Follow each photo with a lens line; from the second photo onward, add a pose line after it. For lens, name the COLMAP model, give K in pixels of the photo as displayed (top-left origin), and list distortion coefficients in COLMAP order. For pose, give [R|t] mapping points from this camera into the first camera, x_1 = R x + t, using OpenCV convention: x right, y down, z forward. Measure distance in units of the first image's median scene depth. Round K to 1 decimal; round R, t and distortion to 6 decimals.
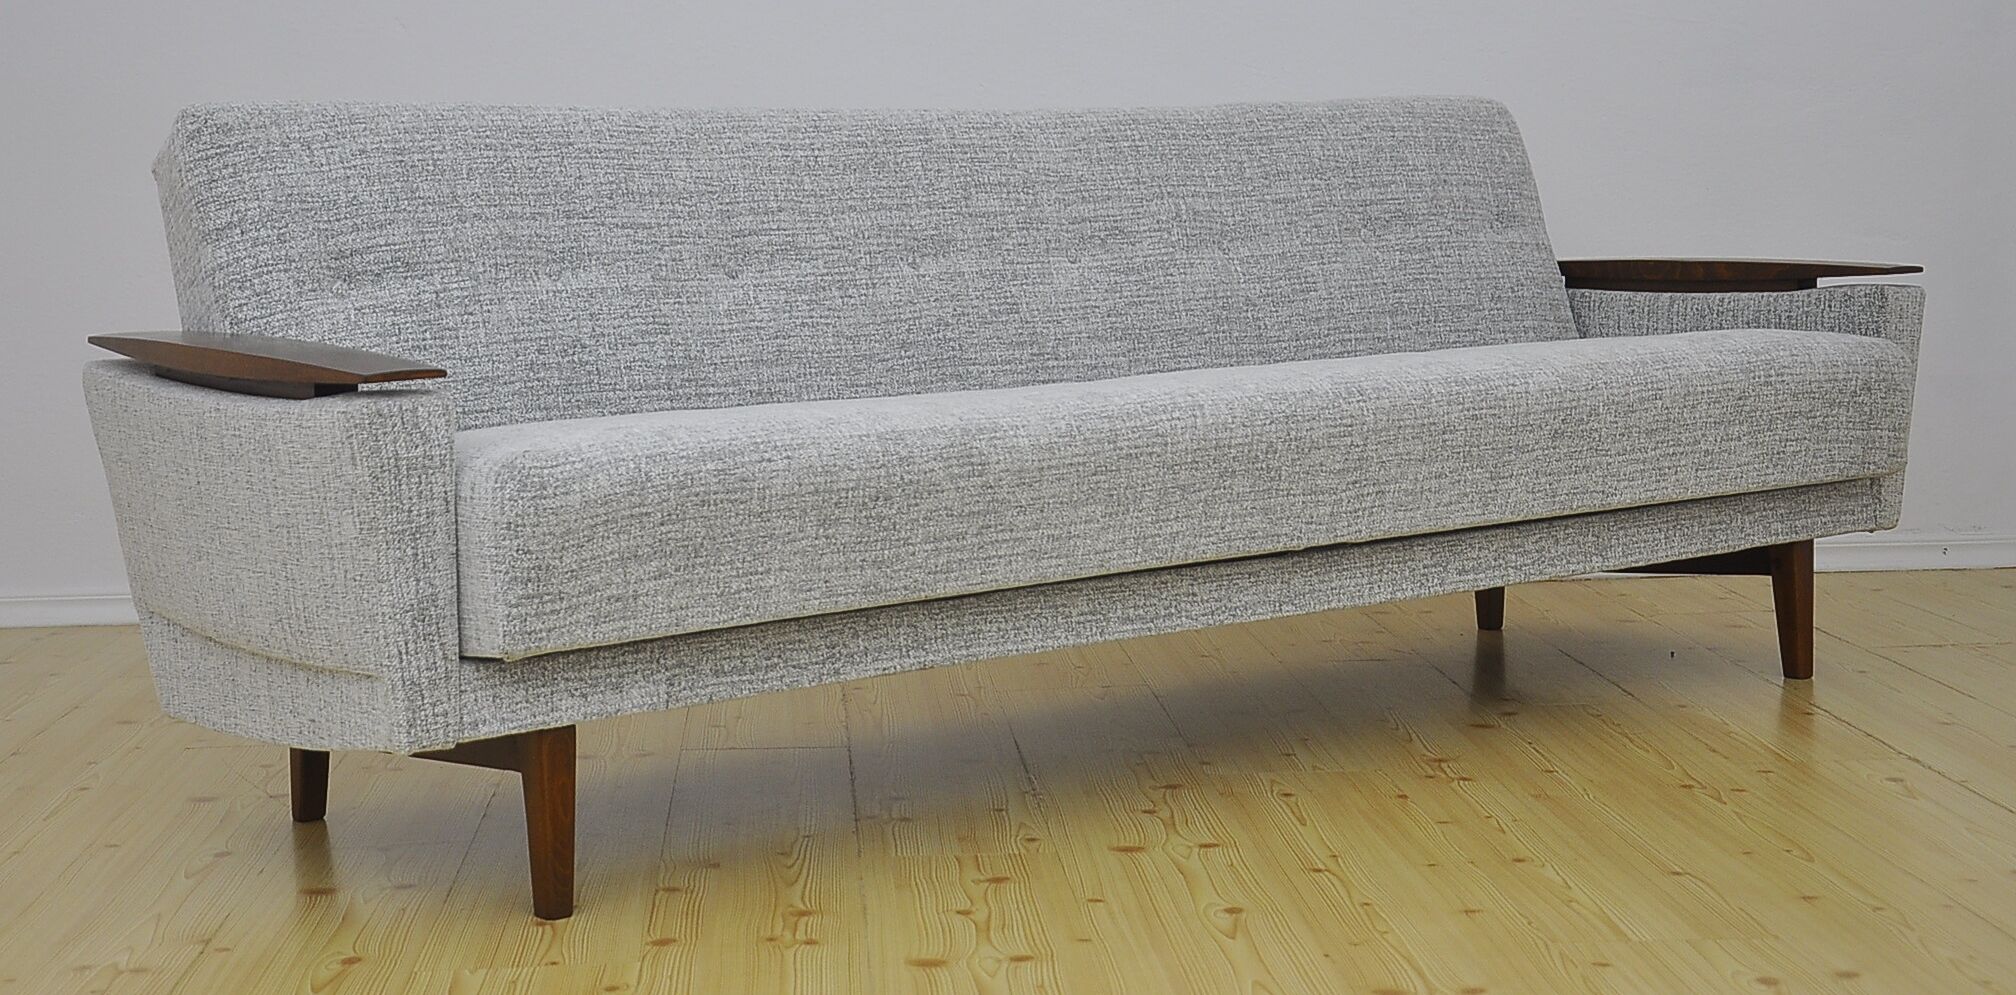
lens RADIAL K [[2899.7, 0, 965.3], [0, 2899.7, 419.7], [0, 0, 1]] dist [0.105322, 0.000000]
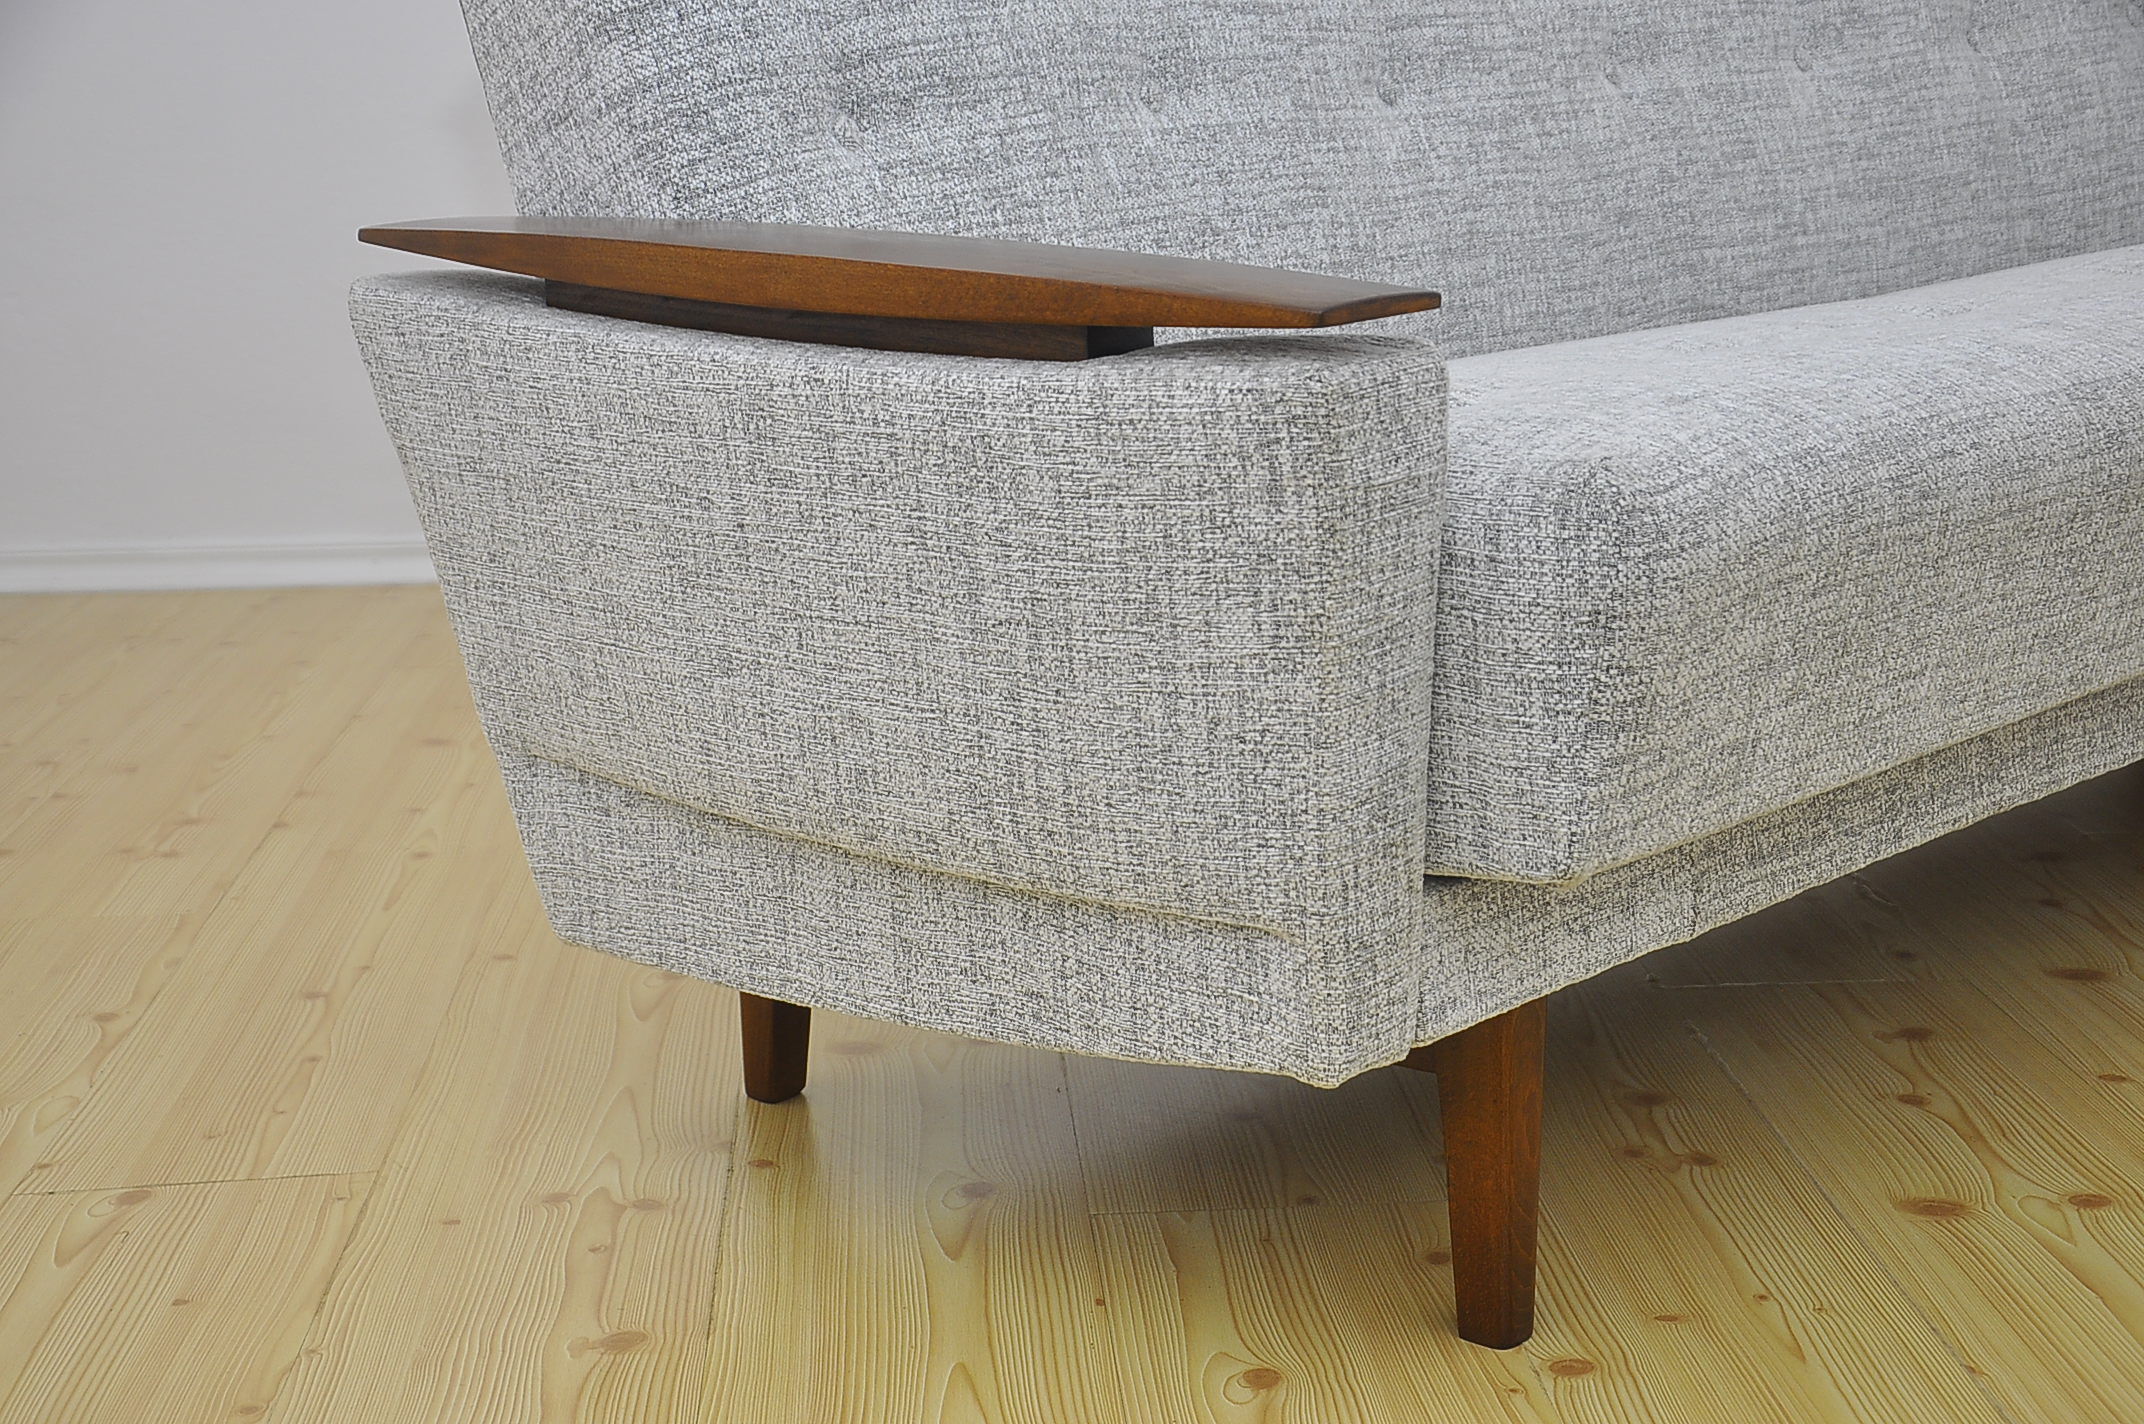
lens RADIAL K [[3148.3, 0, 1063.2], [0, 3148.3, 778.4], [0, 0, 1]] dist [0.162756, 0.000000]
pose [[0.987336, -0.044261, 0.152344, -0.270644], [0.020829, 0.988146, 0.152098, -0.015607], [-0.157270, -0.146998, 0.976554, 0.422568]]
